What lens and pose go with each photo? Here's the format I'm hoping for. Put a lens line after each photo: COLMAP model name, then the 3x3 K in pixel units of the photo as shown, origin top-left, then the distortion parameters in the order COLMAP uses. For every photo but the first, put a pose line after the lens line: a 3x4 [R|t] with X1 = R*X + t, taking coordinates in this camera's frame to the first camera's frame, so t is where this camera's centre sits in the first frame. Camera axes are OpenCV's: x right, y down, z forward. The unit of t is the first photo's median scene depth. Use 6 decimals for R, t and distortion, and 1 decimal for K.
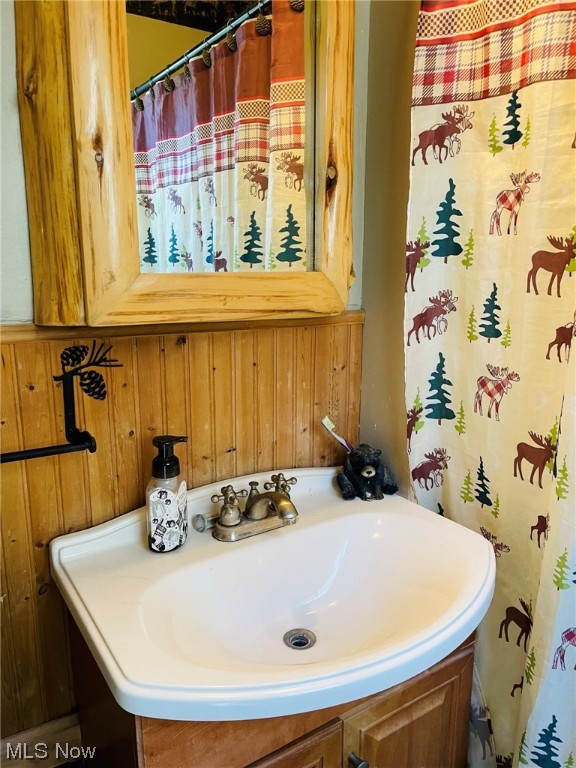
lens RADIAL K [[590.1, 0, 288.4], [0, 590.1, 386.8], [0, 0, 1]] dist [0.088622, -0.118650]
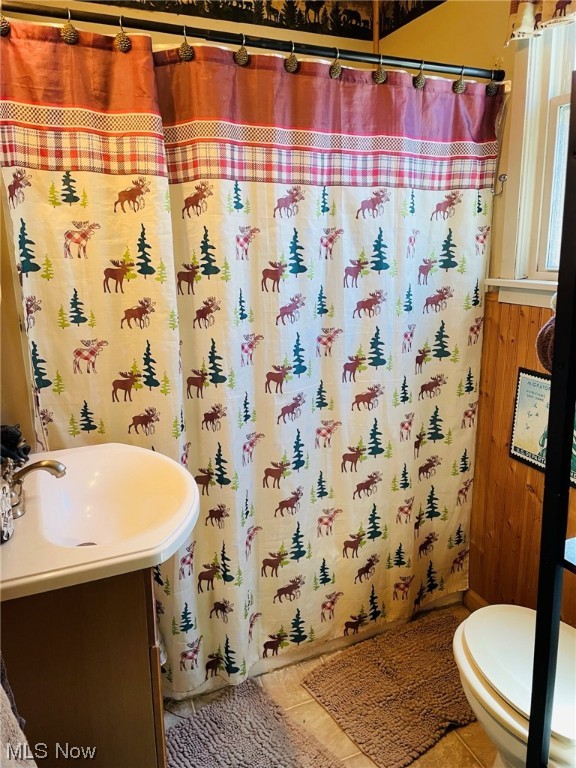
lens RADIAL K [[590.1, 0, 289.2], [0, 590.1, 382.6], [0, 0, 1]] dist [0.088622, -0.118650]
pose [[0.167182, -0.229808, 0.958769, -1.157258], [0.220204, 0.956594, 0.190889, -0.114990], [-0.961020, 0.179211, 0.210530, 0.171836]]
